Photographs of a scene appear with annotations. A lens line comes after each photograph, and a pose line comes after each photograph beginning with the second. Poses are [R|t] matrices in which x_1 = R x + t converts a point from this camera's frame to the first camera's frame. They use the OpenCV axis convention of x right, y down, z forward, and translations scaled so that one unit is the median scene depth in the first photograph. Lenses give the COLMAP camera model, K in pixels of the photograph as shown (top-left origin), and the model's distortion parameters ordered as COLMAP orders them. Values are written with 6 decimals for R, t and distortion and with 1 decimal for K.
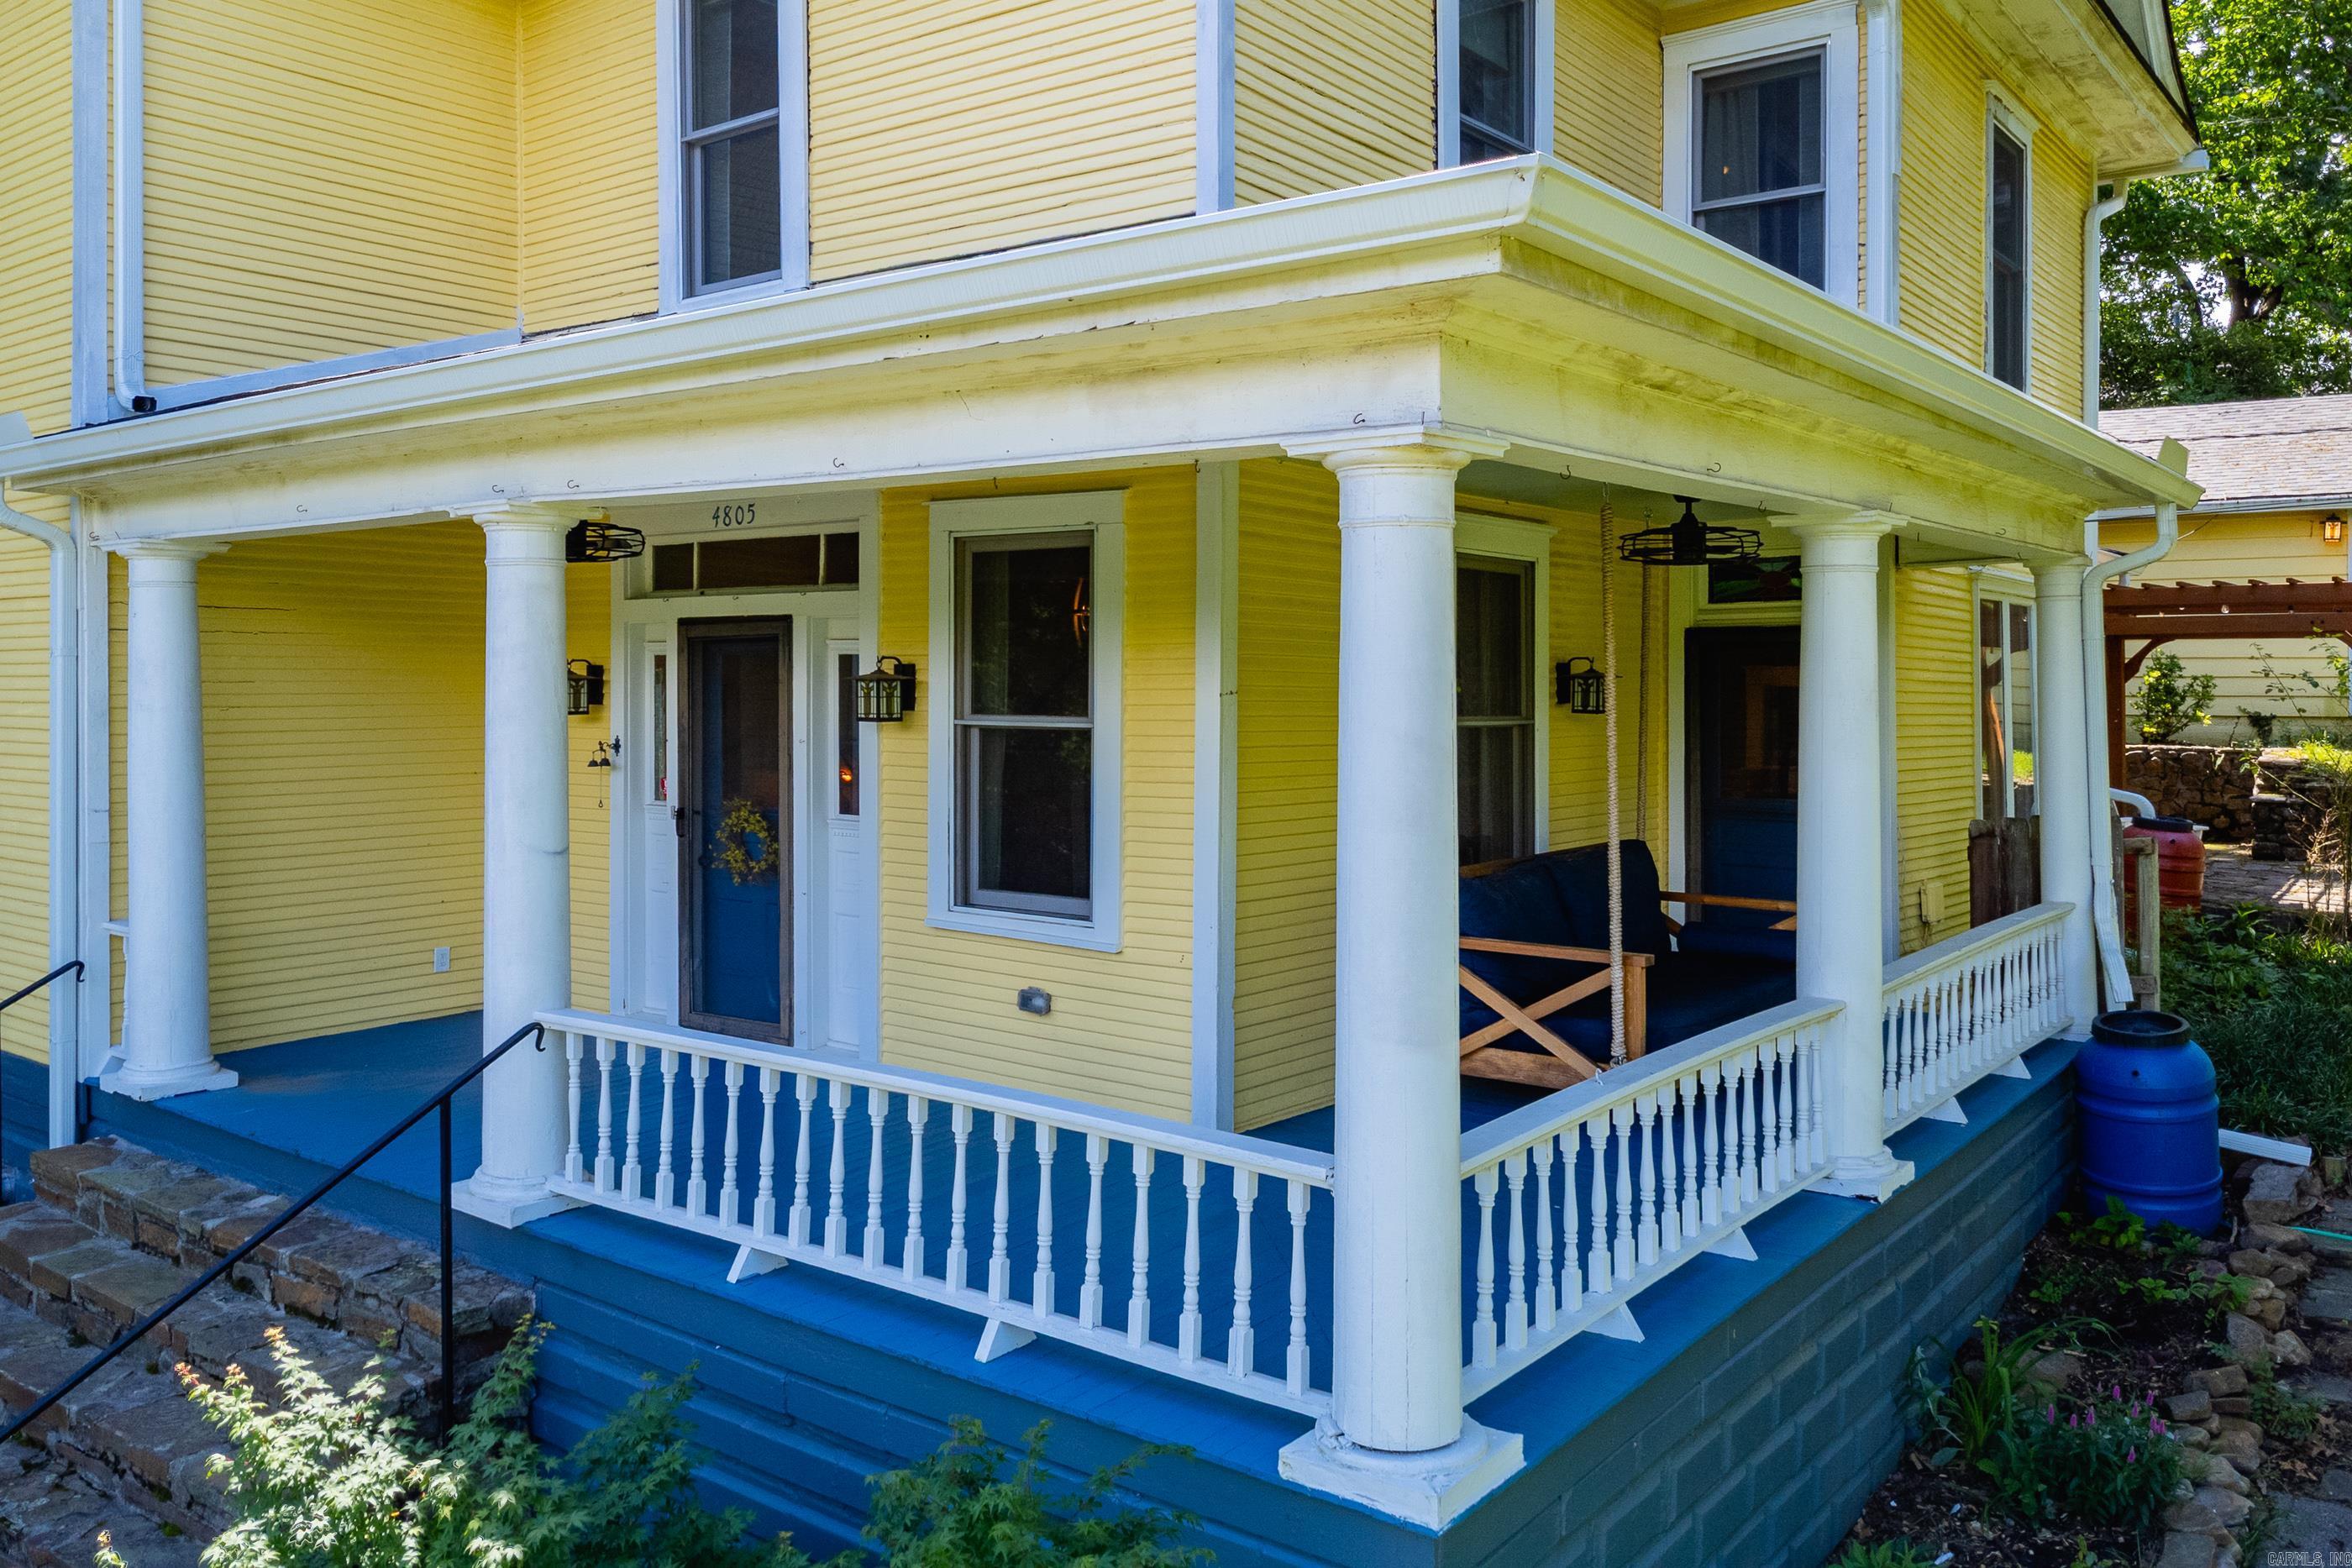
lens RADIAL K [[1828.7, 0, 955.5], [0, 1828.7, 806.5], [0, 0, 1]] dist [0.001910, -0.004756]
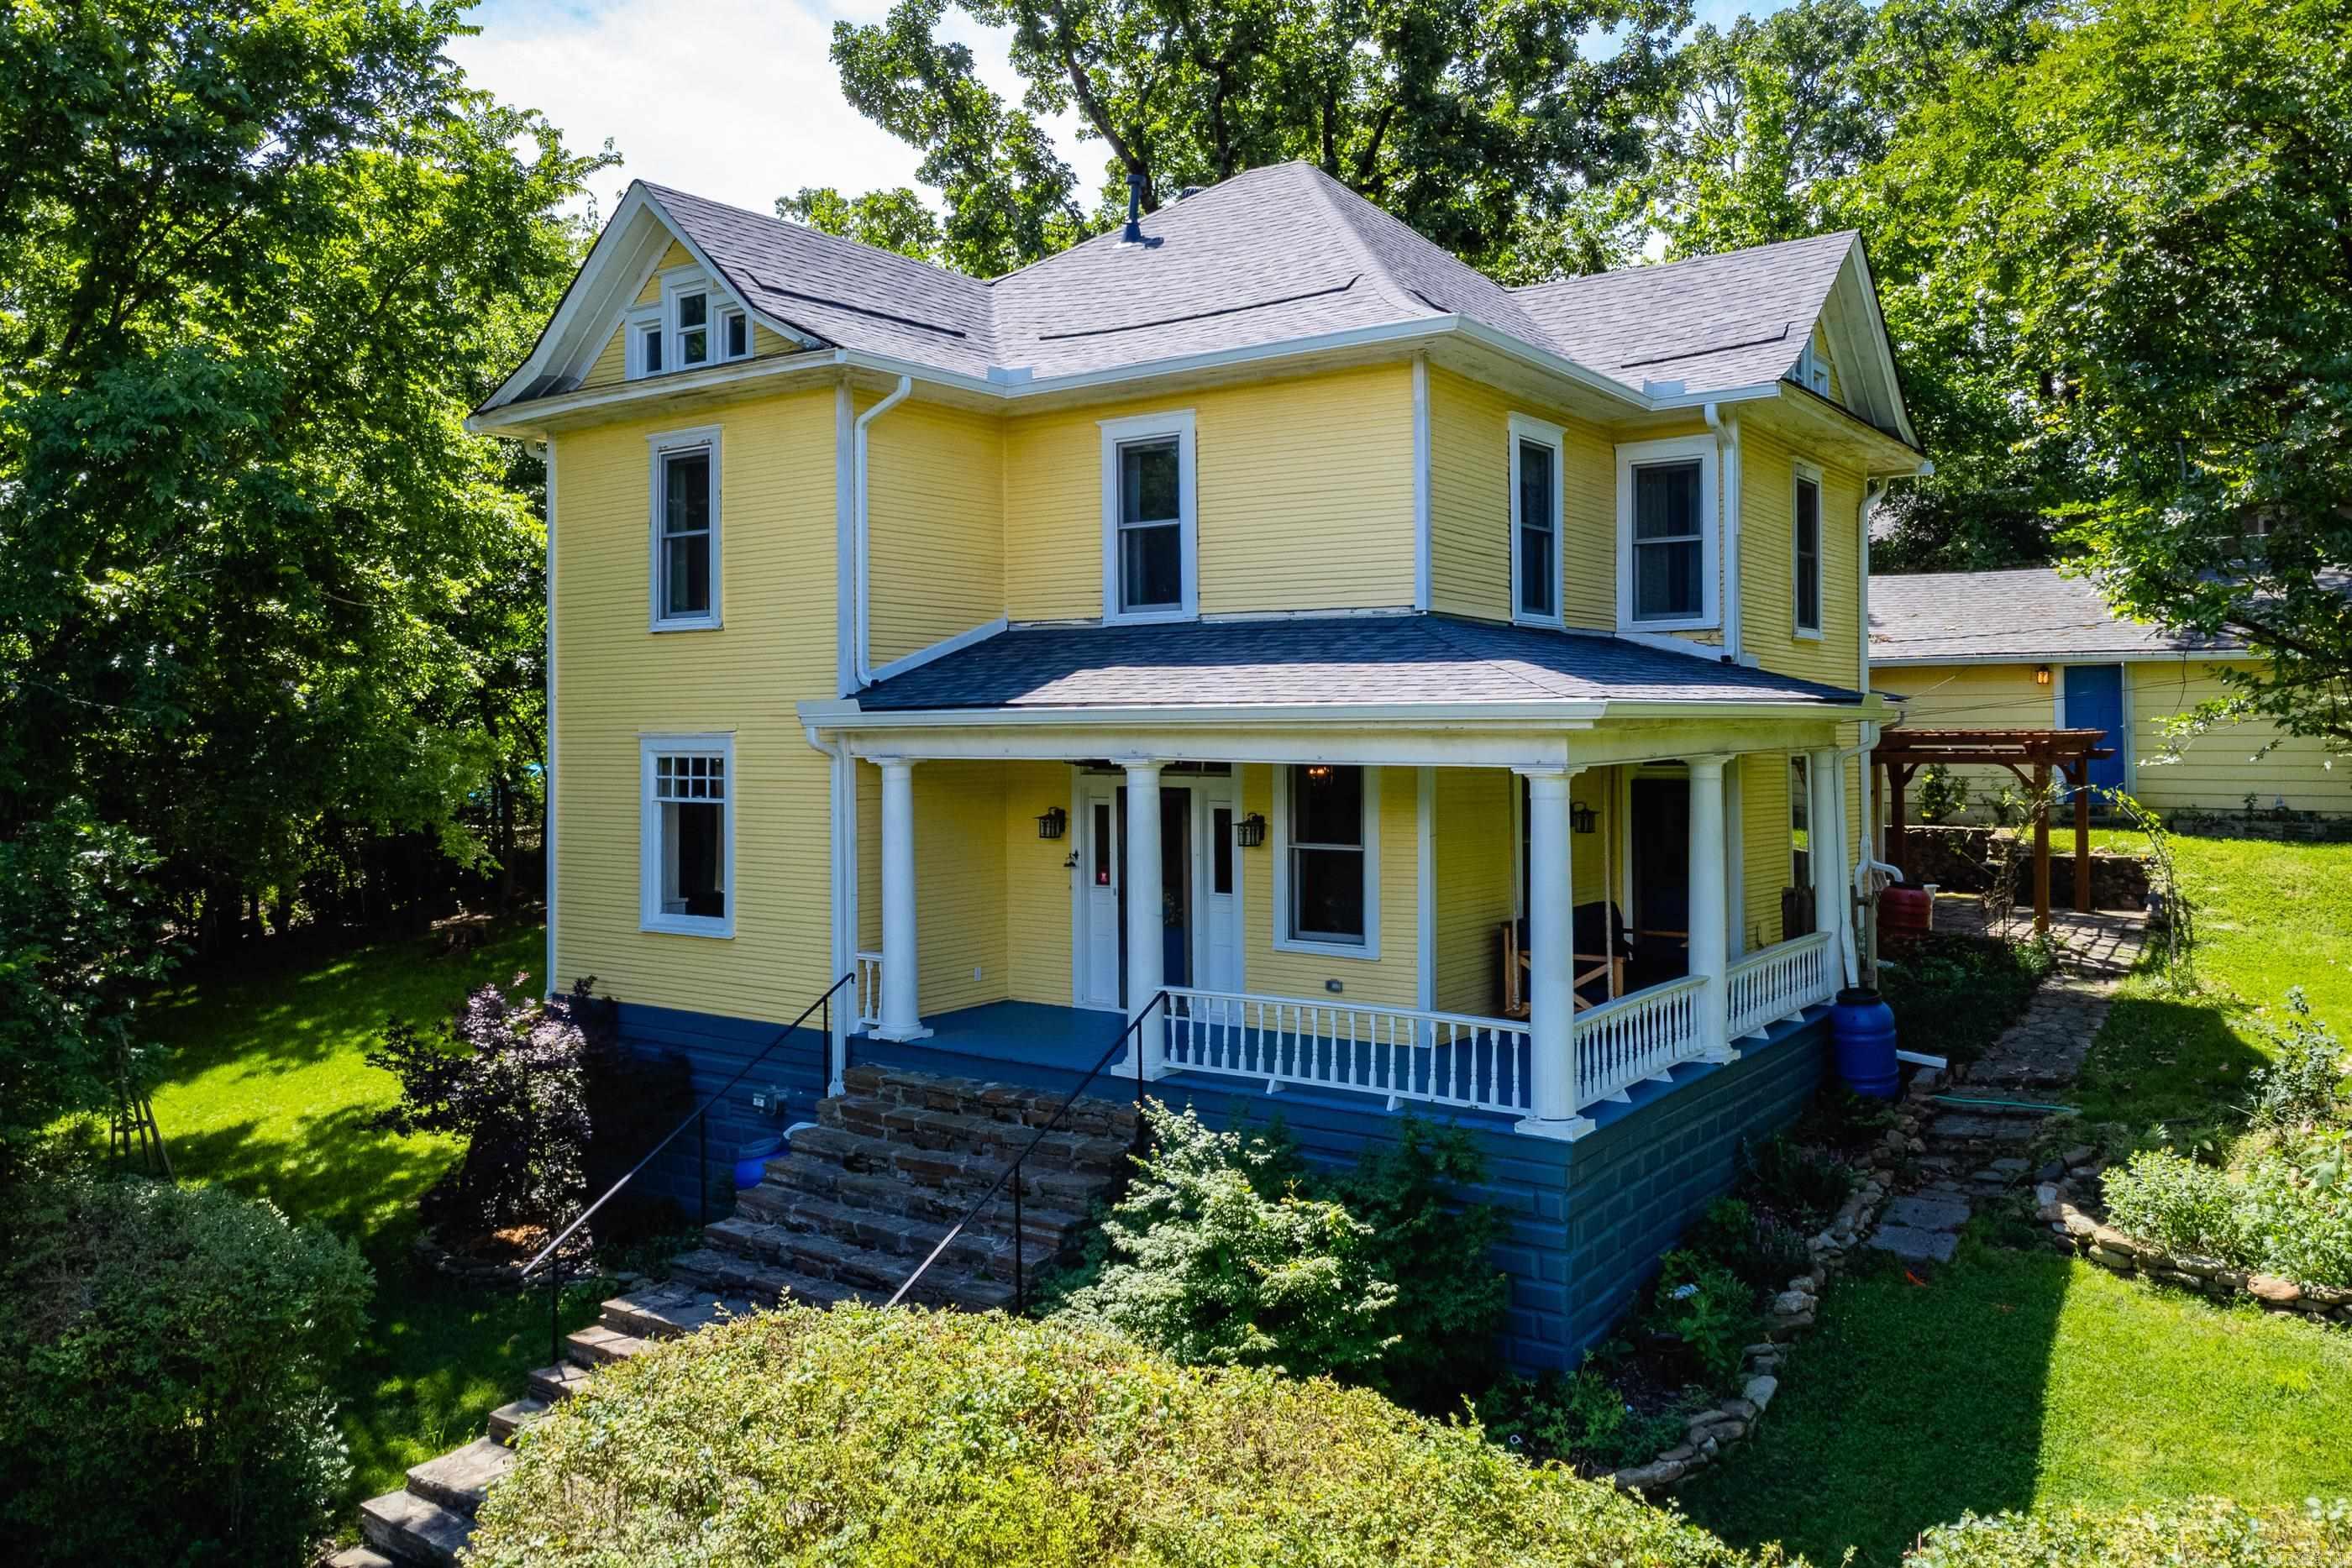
lens RADIAL K [[1737.6, 0, 1213.4], [0, 1737.6, 827.9], [0, 0, 1]] dist [0.000334, -0.000267]
pose [[0.987619, -0.002387, 0.156852, -0.375868], [0.005314, 0.999819, -0.018245, -0.032426], [-0.156780, 0.018852, 0.987454, -0.849955]]
